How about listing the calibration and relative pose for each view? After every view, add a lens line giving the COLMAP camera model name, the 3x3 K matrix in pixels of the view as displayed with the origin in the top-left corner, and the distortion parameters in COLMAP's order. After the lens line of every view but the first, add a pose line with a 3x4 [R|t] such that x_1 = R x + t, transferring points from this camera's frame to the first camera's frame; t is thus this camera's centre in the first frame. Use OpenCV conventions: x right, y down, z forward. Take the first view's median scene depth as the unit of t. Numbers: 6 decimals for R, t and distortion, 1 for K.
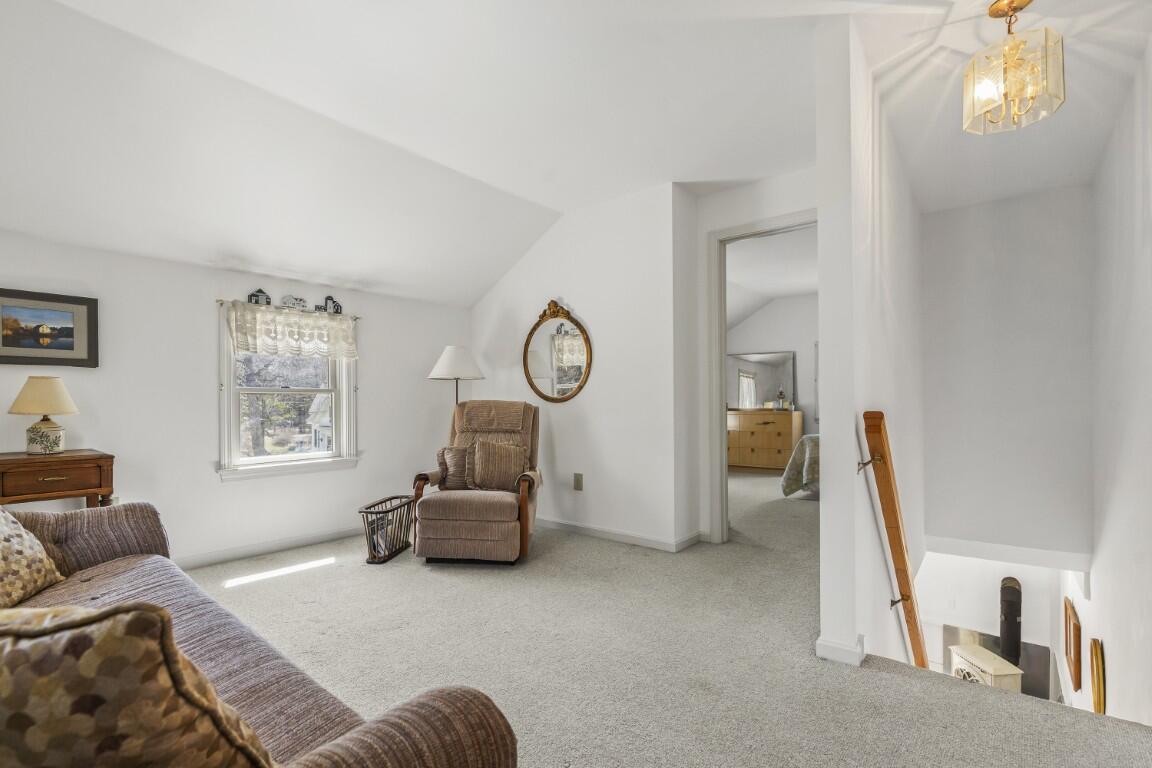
lens RADIAL K [[539.2, 0, 573.2], [0, 539.2, 391.4], [0, 0, 1]] dist [-0.000926, 0.000344]
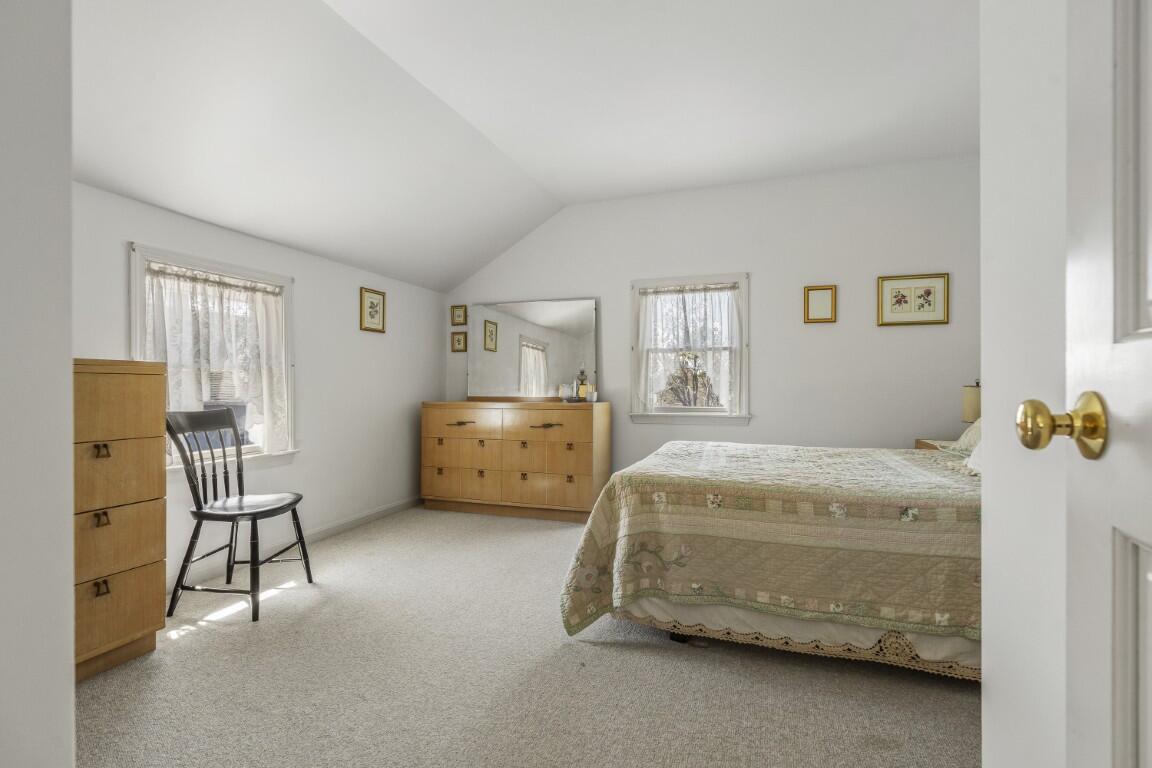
lens RADIAL K [[539.2, 0, 575.1], [0, 539.2, 383.9], [0, 0, 1]] dist [-0.000926, 0.000344]
pose [[0.944063, -0.006335, 0.329705, 0.208262], [0.002004, 0.999907, 0.013473, 0.010800], [-0.329760, -0.012059, 0.943988, 0.489664]]
